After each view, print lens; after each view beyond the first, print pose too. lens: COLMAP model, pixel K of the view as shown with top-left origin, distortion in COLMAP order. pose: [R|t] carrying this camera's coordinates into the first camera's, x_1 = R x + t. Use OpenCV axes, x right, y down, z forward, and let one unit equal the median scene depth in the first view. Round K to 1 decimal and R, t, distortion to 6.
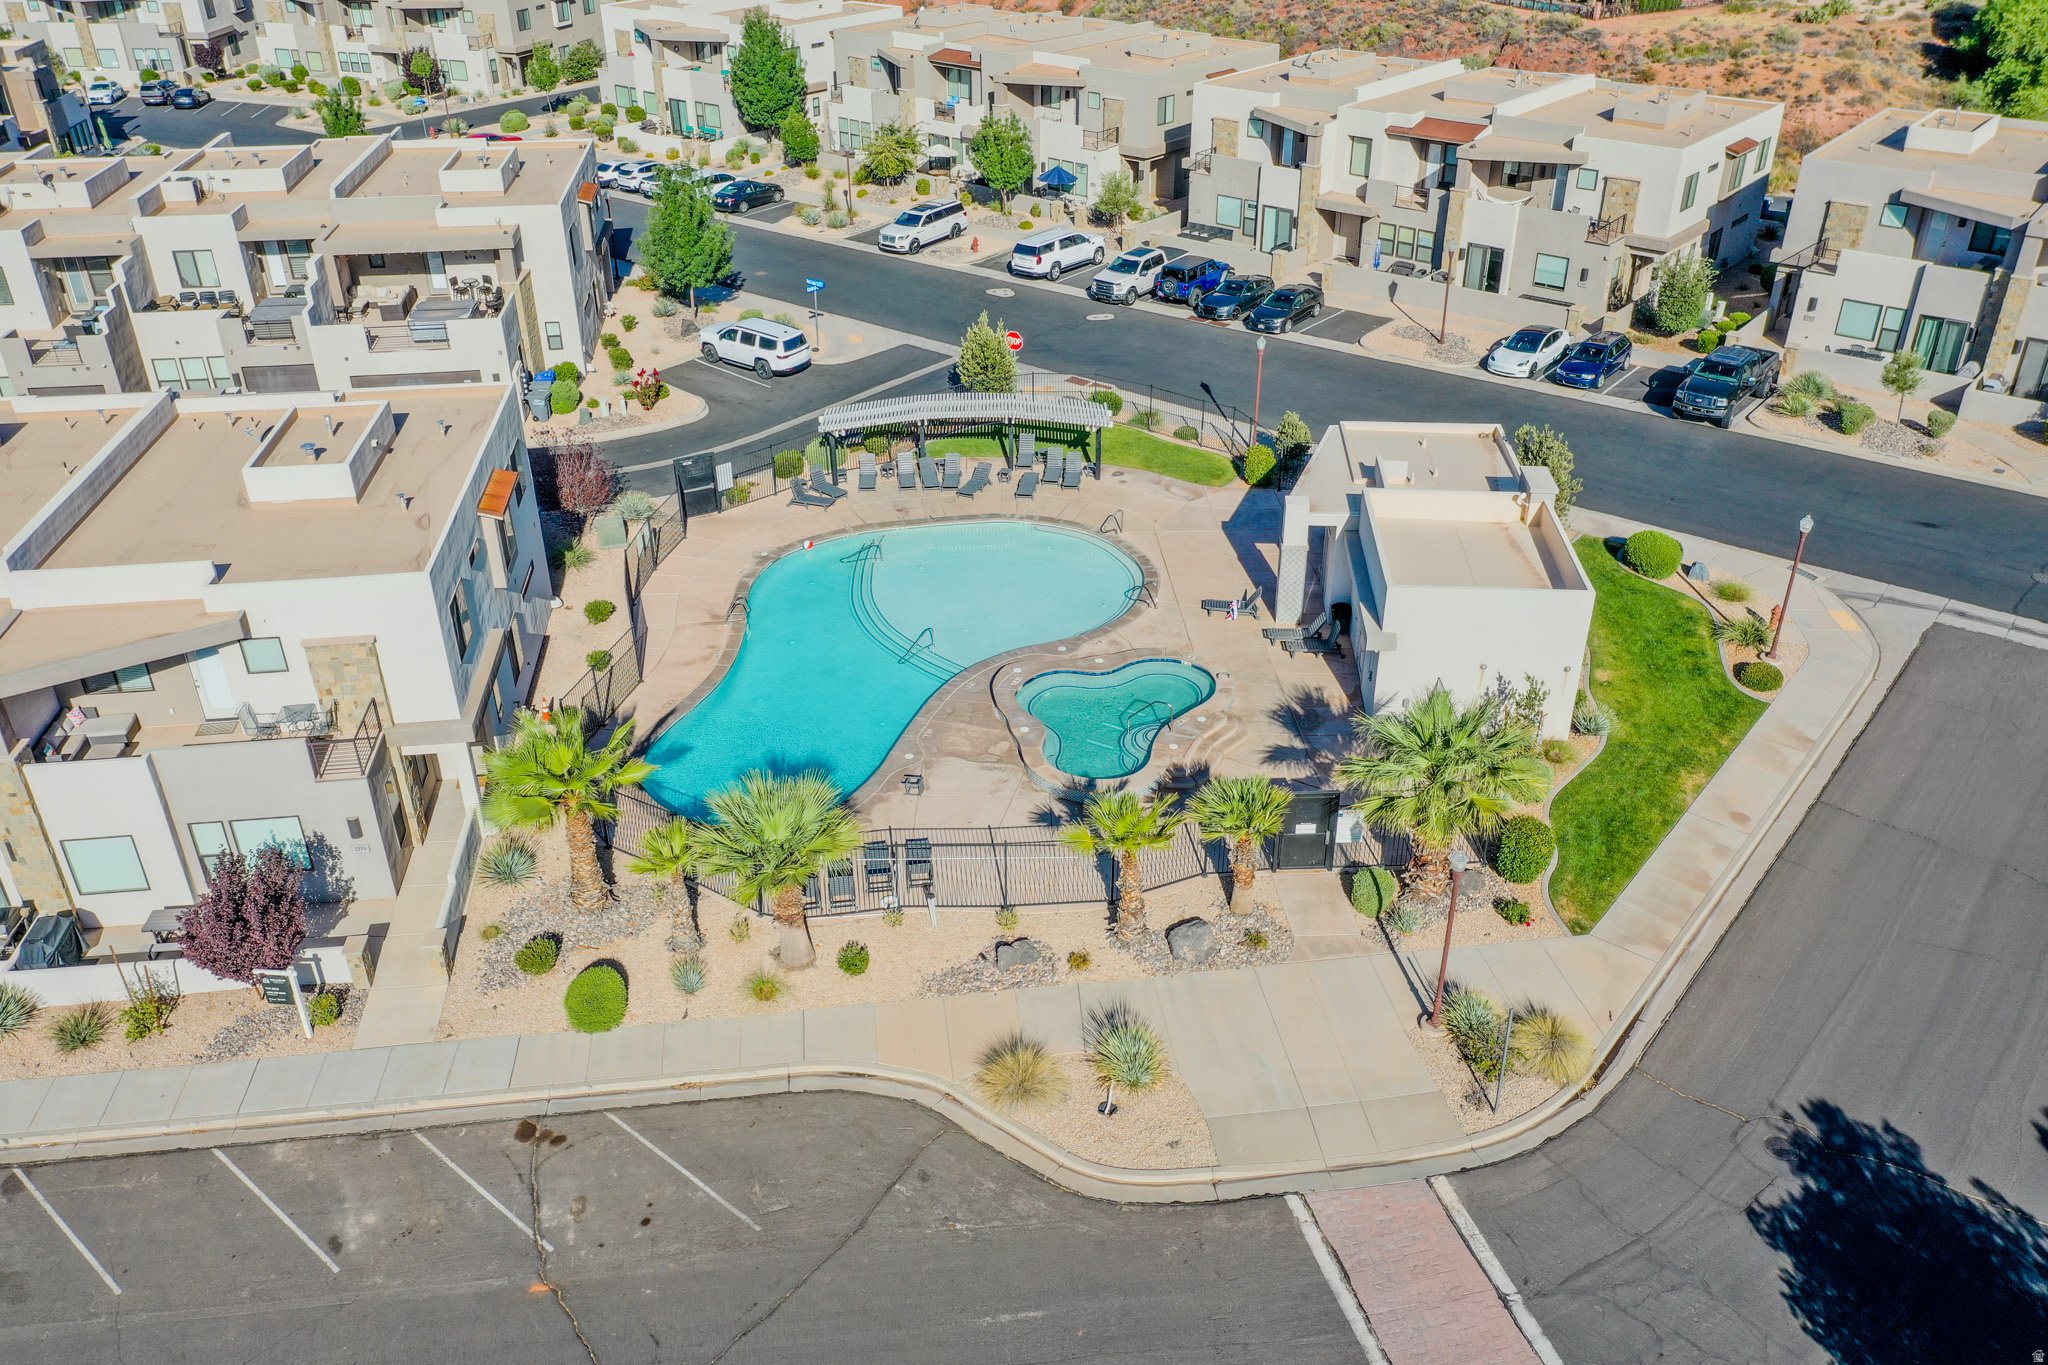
lens RADIAL K [[1602.4, 0, 1014.1], [0, 1602.4, 681.1], [0, 0, 1]] dist [0.006149, -0.003149]
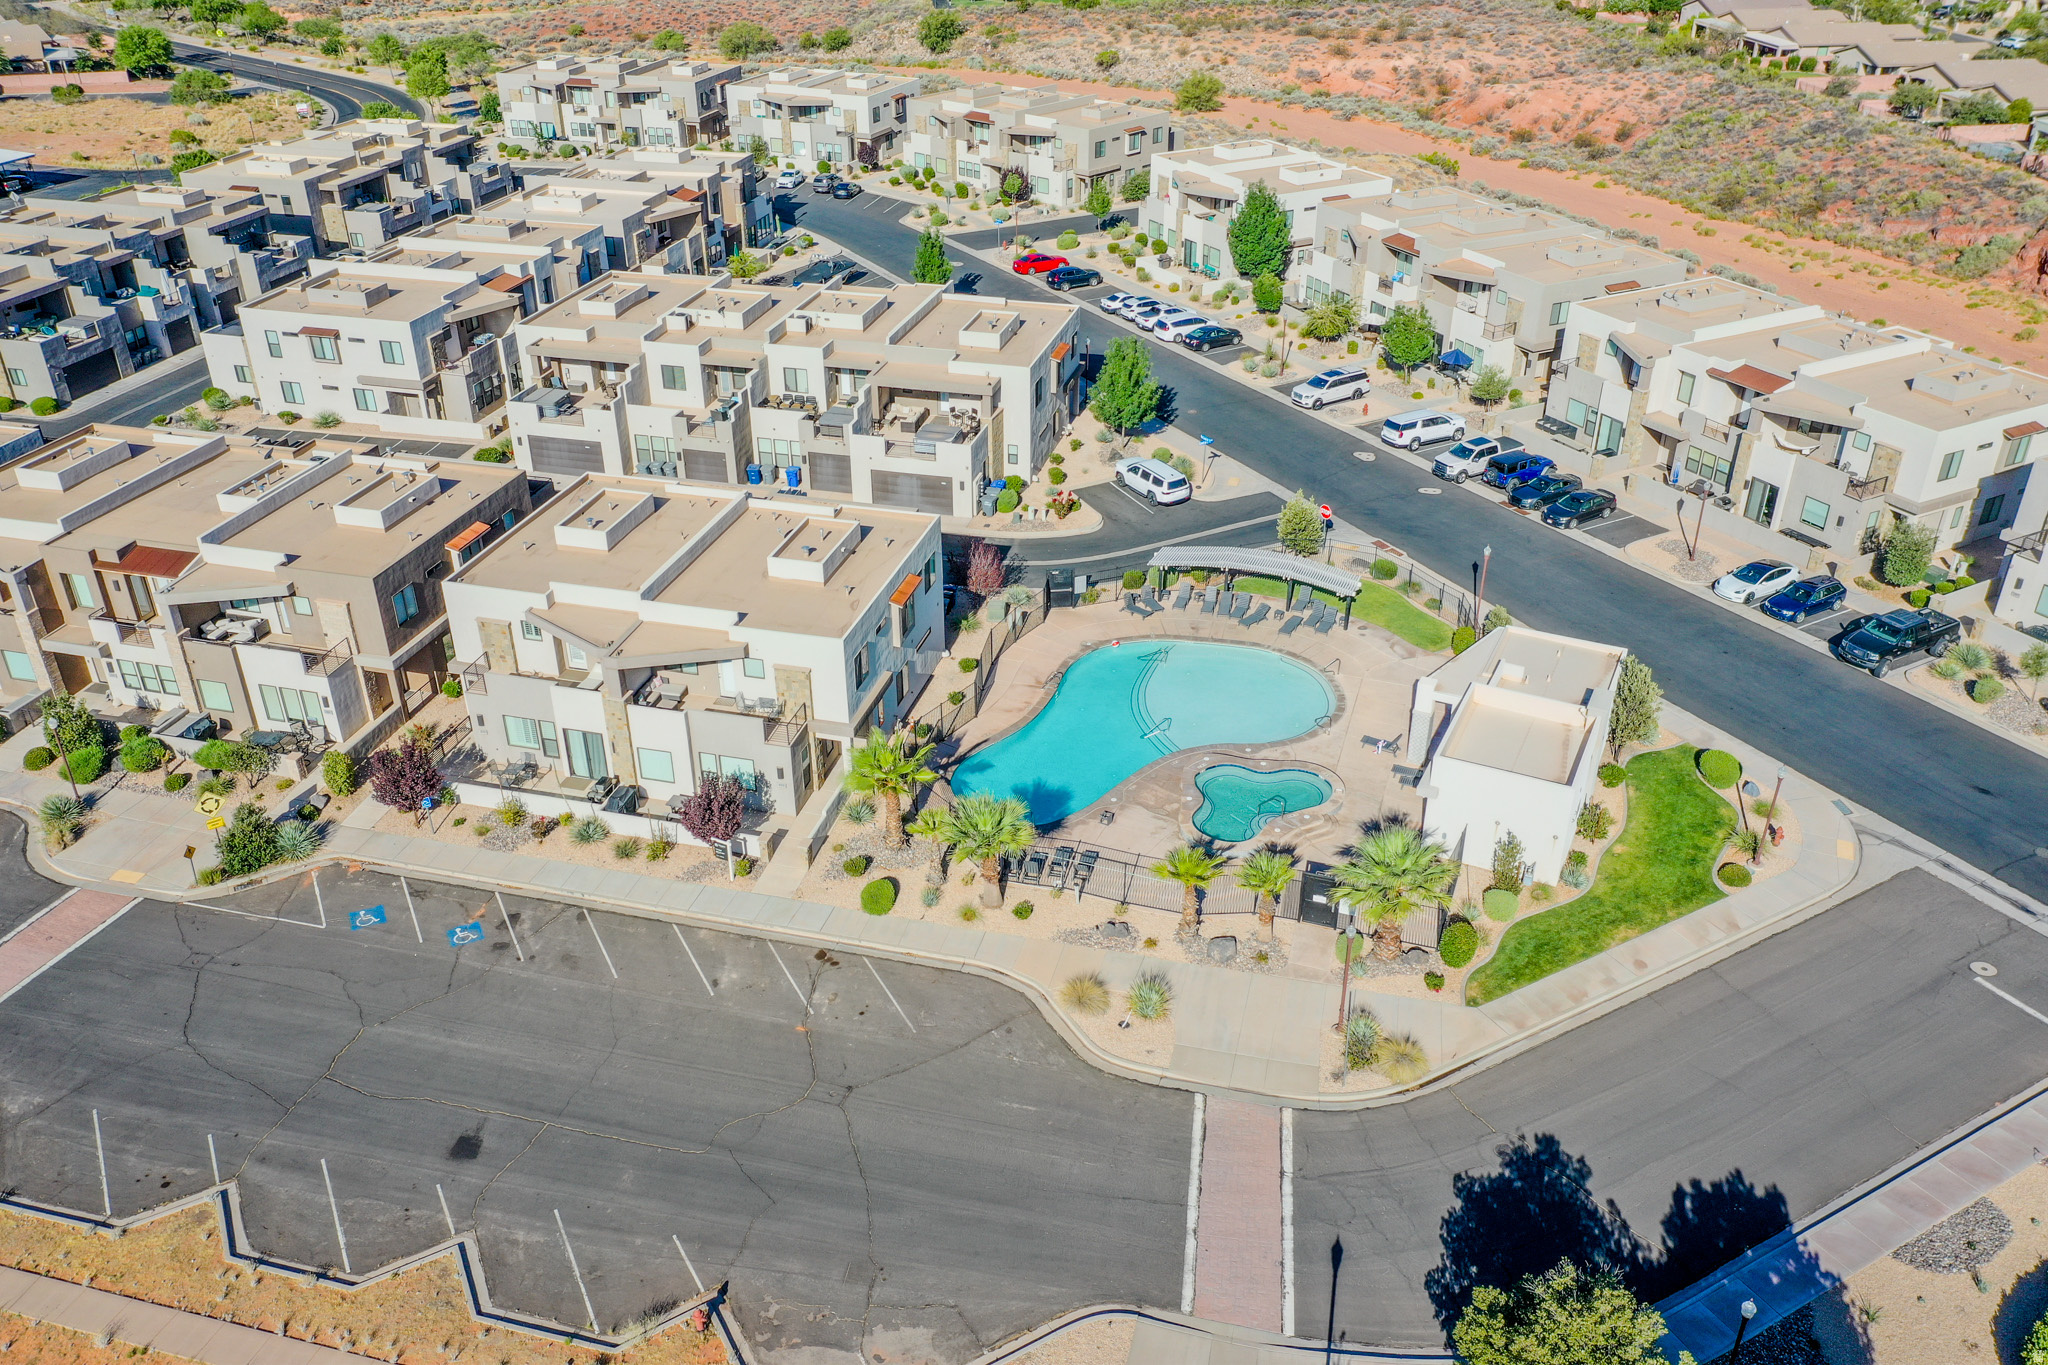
lens RADIAL K [[1602.4, 0, 1030.2], [0, 1602.4, 681.4], [0, 0, 1]] dist [0.006149, -0.003149]
pose [[0.929716, 0.188381, -0.316450, 0.246645], [-0.190415, 0.981391, 0.024784, -0.066627], [0.315230, 0.037214, 0.948285, -0.380196]]
